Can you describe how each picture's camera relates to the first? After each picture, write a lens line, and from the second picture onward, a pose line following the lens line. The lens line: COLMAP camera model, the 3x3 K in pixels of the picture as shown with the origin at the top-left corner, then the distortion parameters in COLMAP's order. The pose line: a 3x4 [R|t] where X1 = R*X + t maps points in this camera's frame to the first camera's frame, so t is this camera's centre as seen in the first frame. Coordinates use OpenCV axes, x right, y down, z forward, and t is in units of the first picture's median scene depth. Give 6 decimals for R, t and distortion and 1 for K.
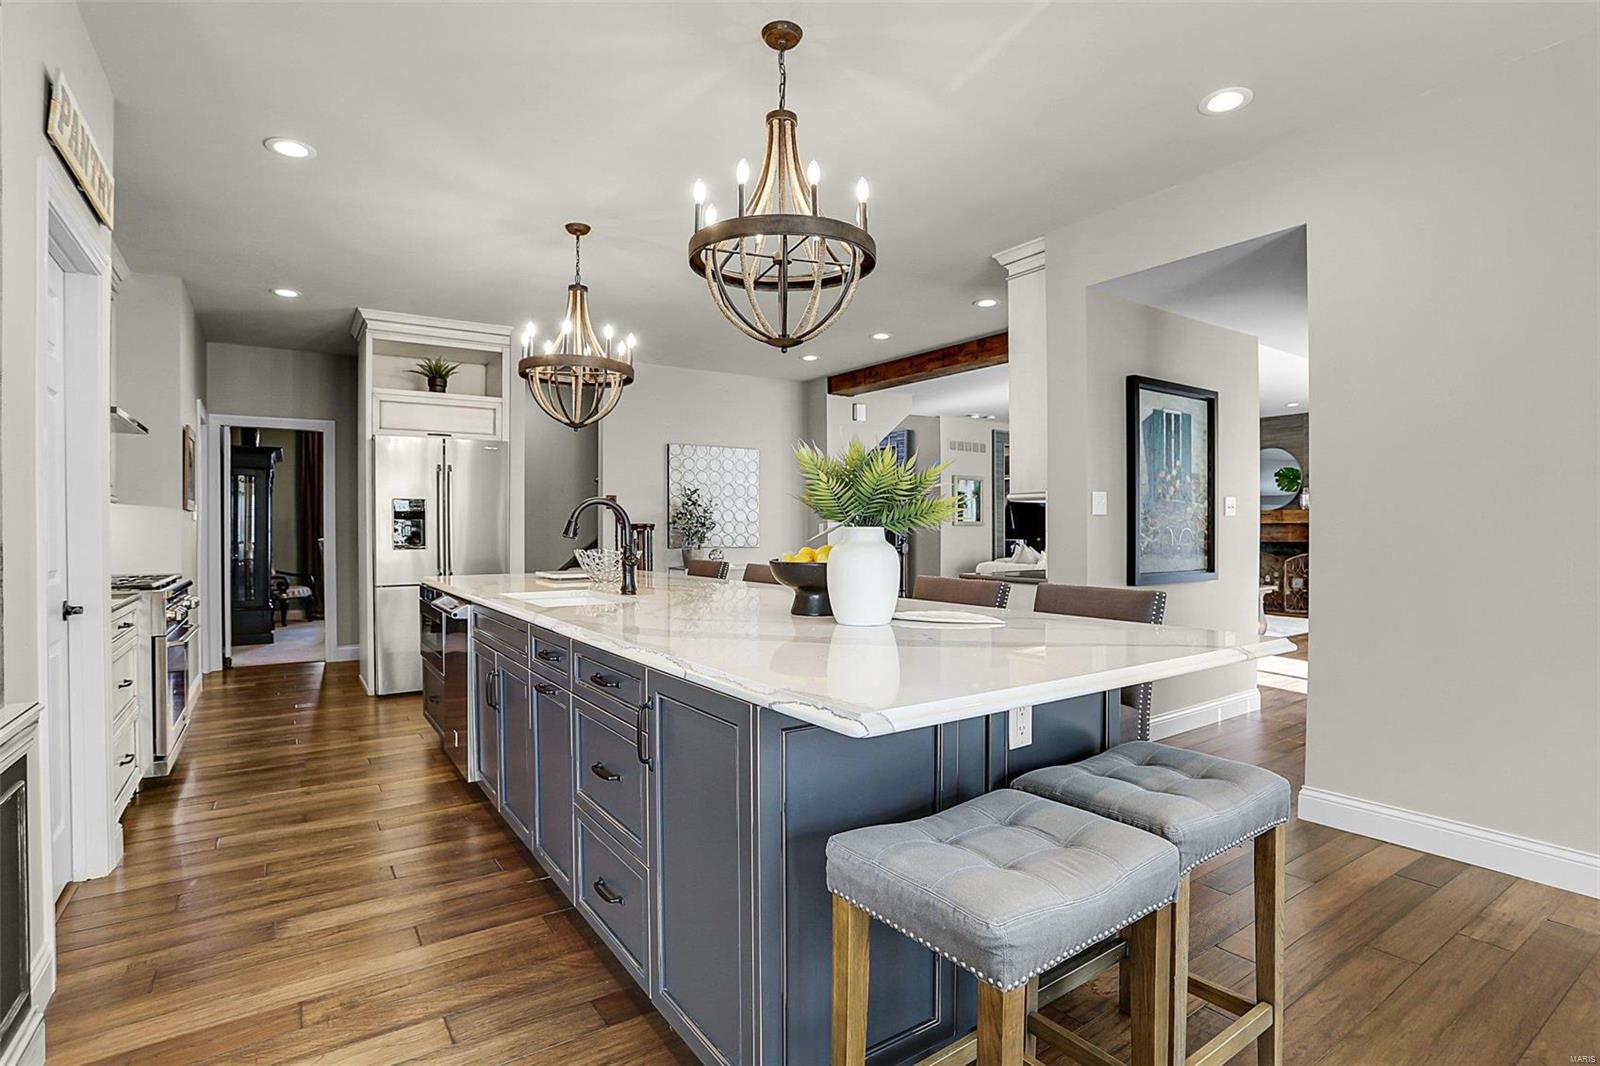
lens RADIAL K [[777.9, 0, 805.2], [0, 777.9, 530.6], [0, 0, 1]] dist [-0.050793, 0.013773]
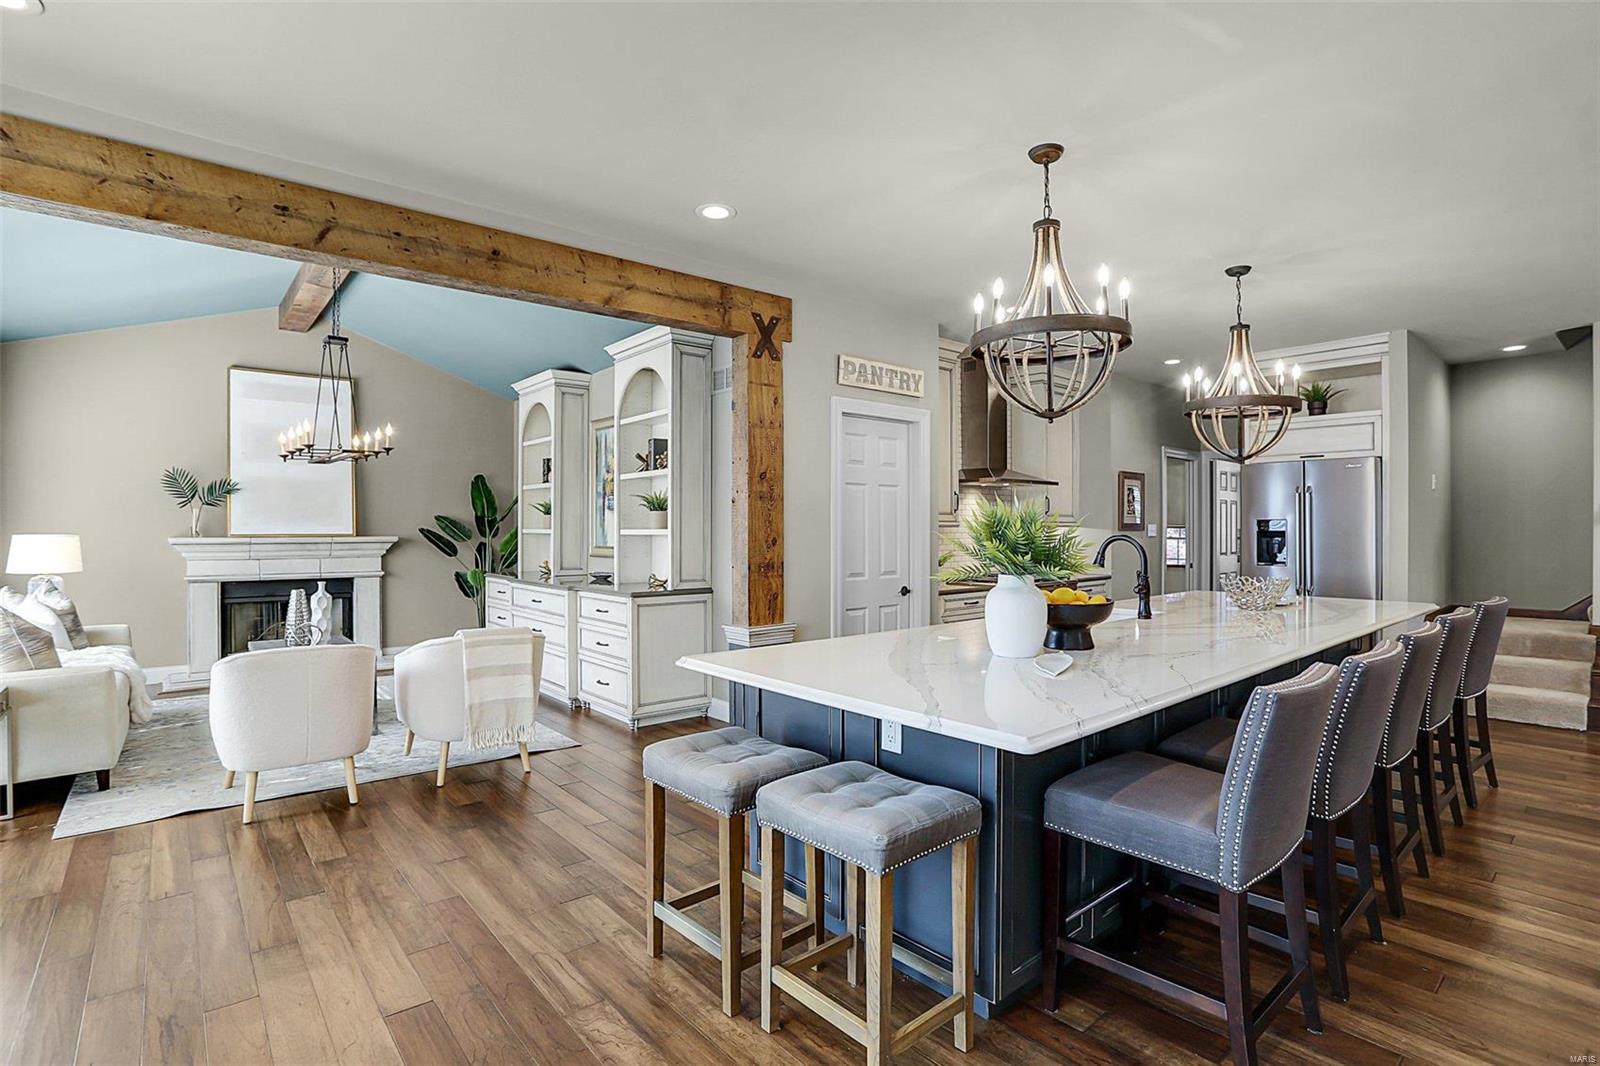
lens RADIAL K [[777.9, 0, 802.4], [0, 777.9, 527.0], [0, 0, 1]] dist [-0.050793, 0.013773]
pose [[0.105566, 0.002929, -0.994408, 1.098670], [-0.003939, 0.999989, 0.002527, -0.072138], [0.994404, 0.003650, 0.105577, 0.496547]]
